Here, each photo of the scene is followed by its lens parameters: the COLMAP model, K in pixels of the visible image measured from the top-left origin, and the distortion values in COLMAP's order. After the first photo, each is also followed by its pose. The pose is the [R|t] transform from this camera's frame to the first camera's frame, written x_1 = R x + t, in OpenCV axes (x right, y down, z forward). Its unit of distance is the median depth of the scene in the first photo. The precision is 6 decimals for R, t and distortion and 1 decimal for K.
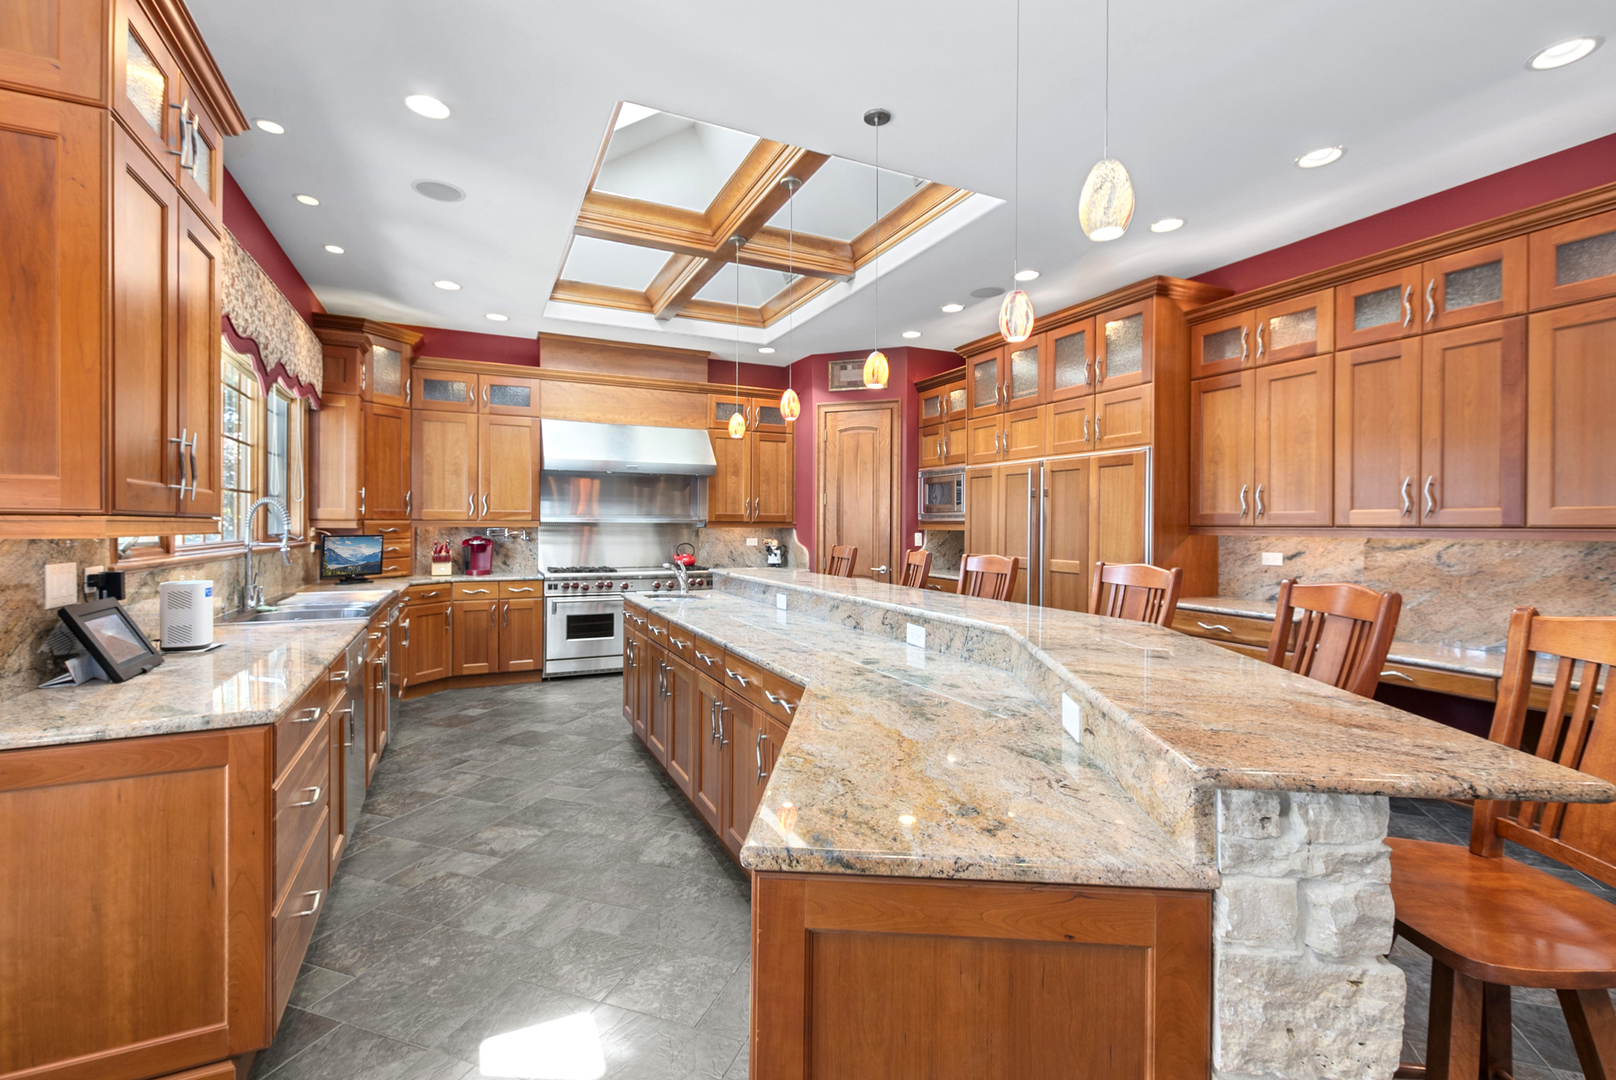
lens RADIAL K [[716.0, 0, 821.5], [0, 716.0, 537.3], [0, 0, 1]] dist [-0.001031, 0.000036]
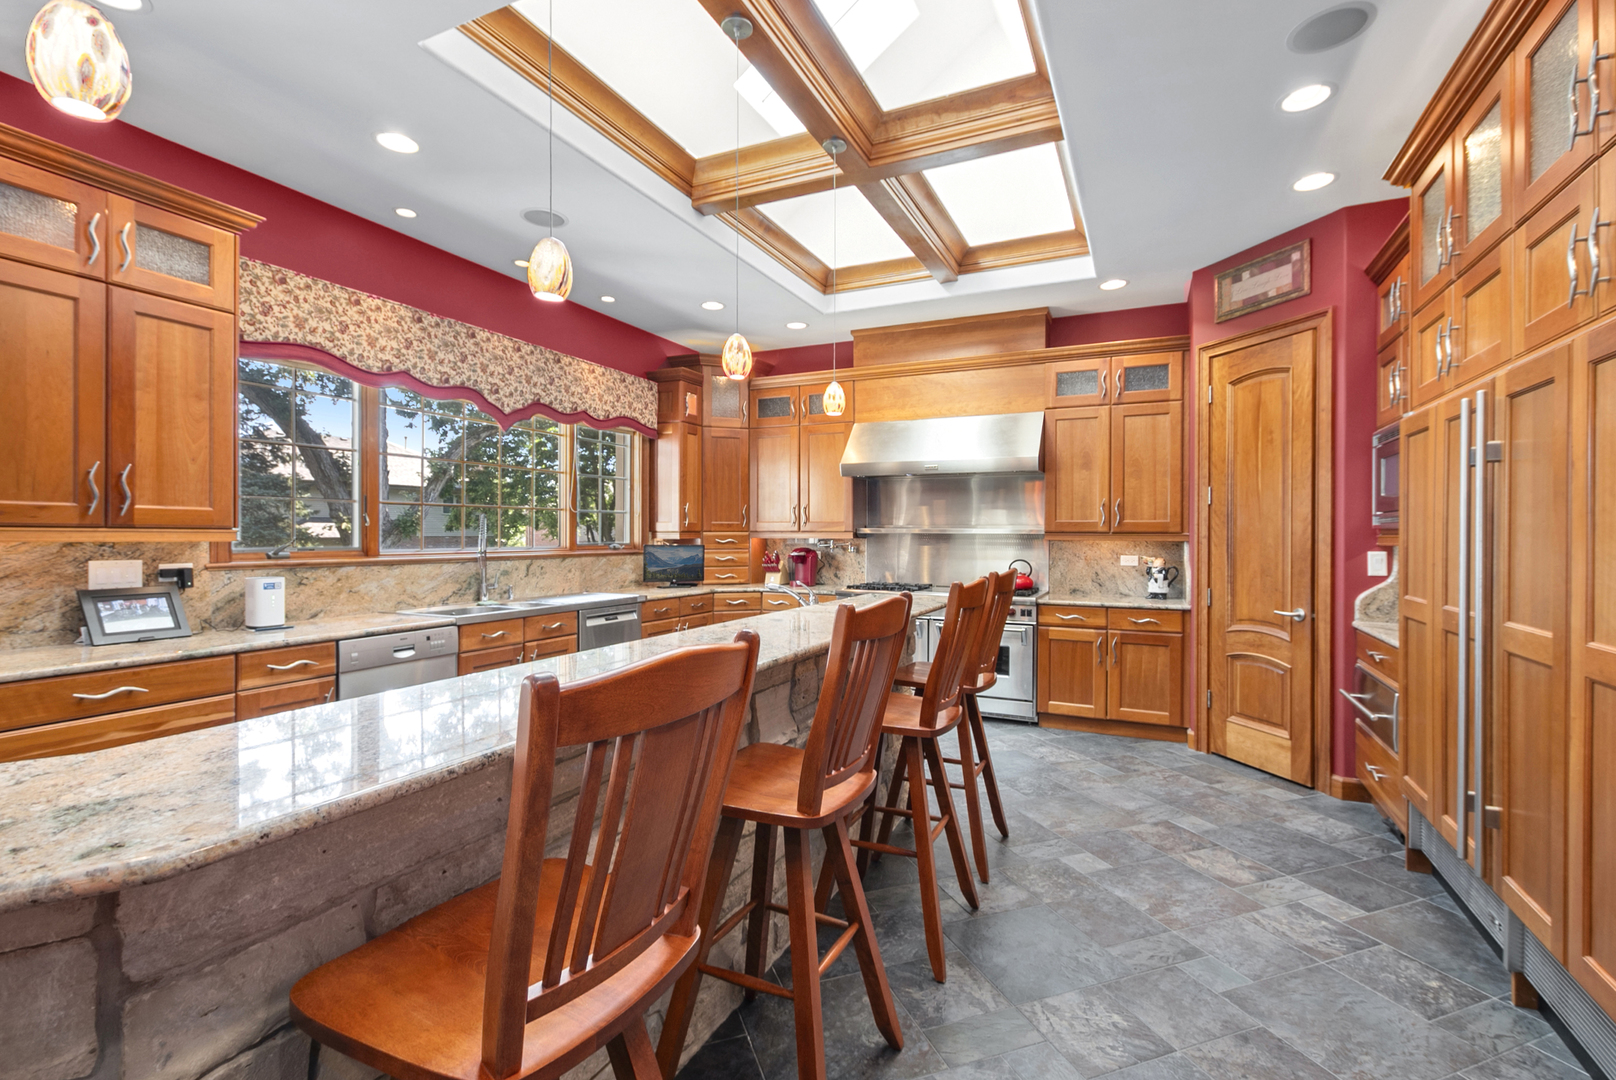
lens RADIAL K [[716.0, 0, 821.5], [0, 716.0, 537.3], [0, 0, 1]] dist [-0.001031, 0.000036]
pose [[0.631877, -0.000173, -0.775069, 0.294777], [-0.014605, 0.999820, -0.012130, -0.004116], [0.774931, 0.018984, 0.631761, 0.361257]]
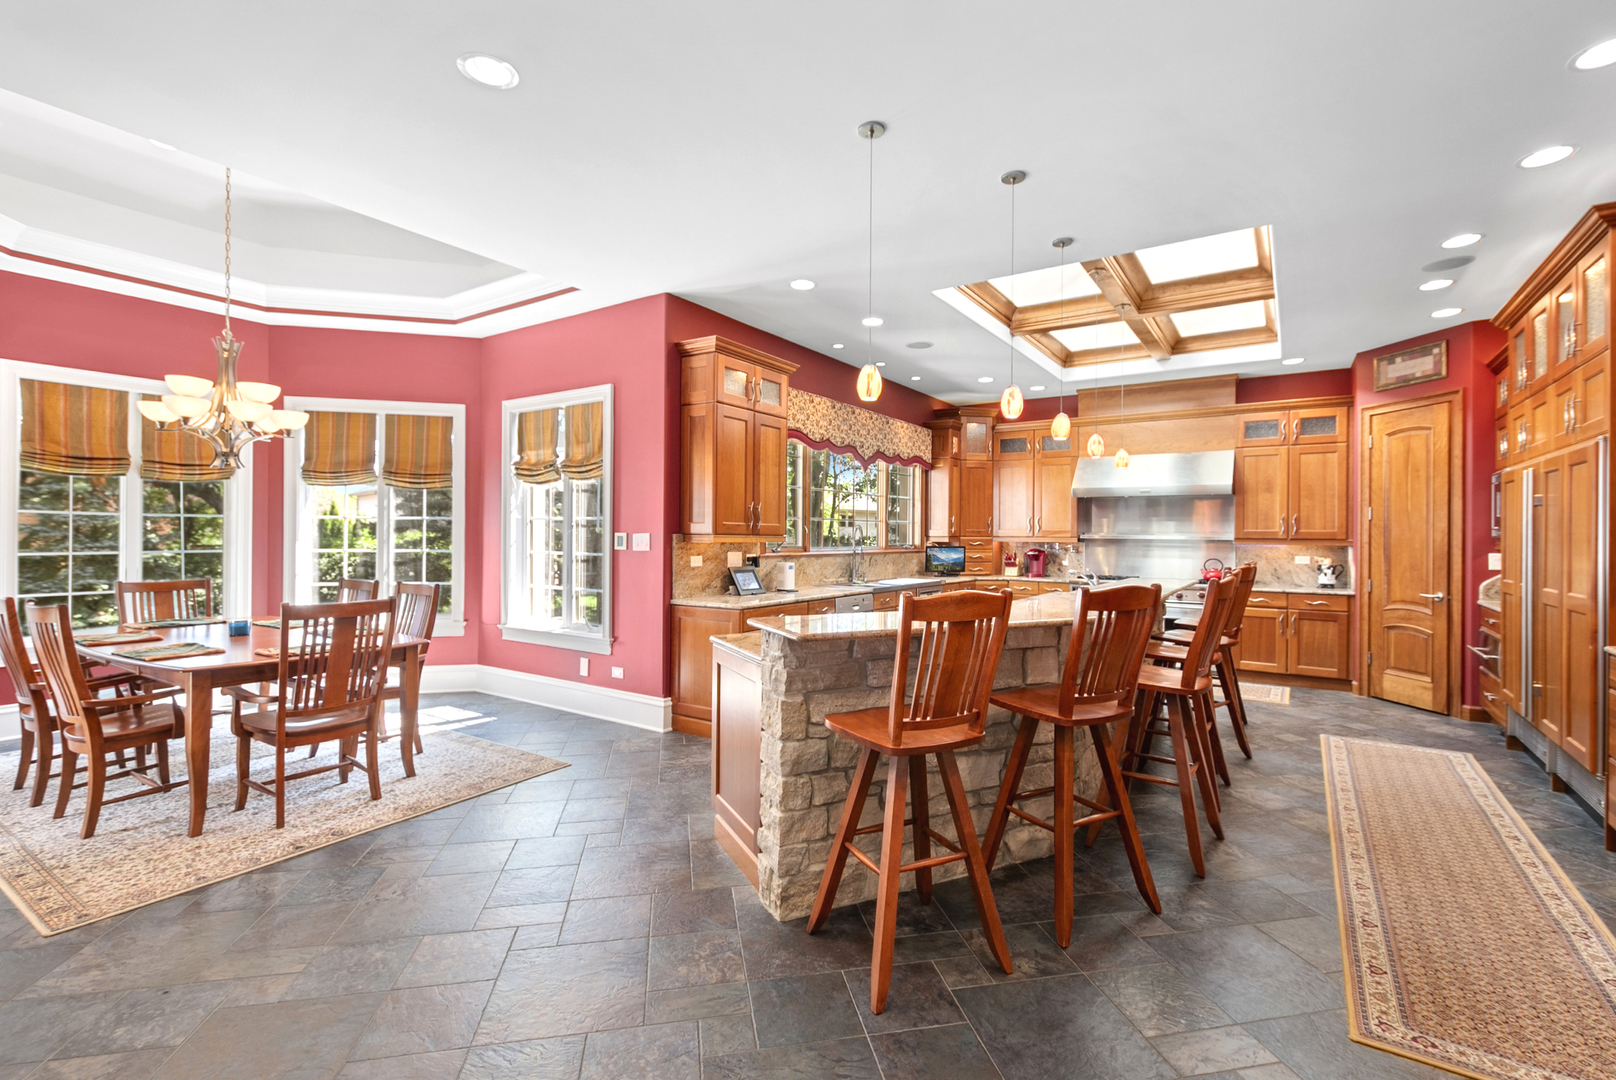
lens RADIAL K [[713.5, 0, 816.9], [0, 713.5, 534.8], [0, 0, 1]] dist [-0.002242, -0.000732]
pose [[0.504486, -0.002654, -0.863416, 0.447609], [-0.021342, 0.999651, -0.015543, 0.001685], [0.863156, 0.026268, 0.504253, -0.036394]]
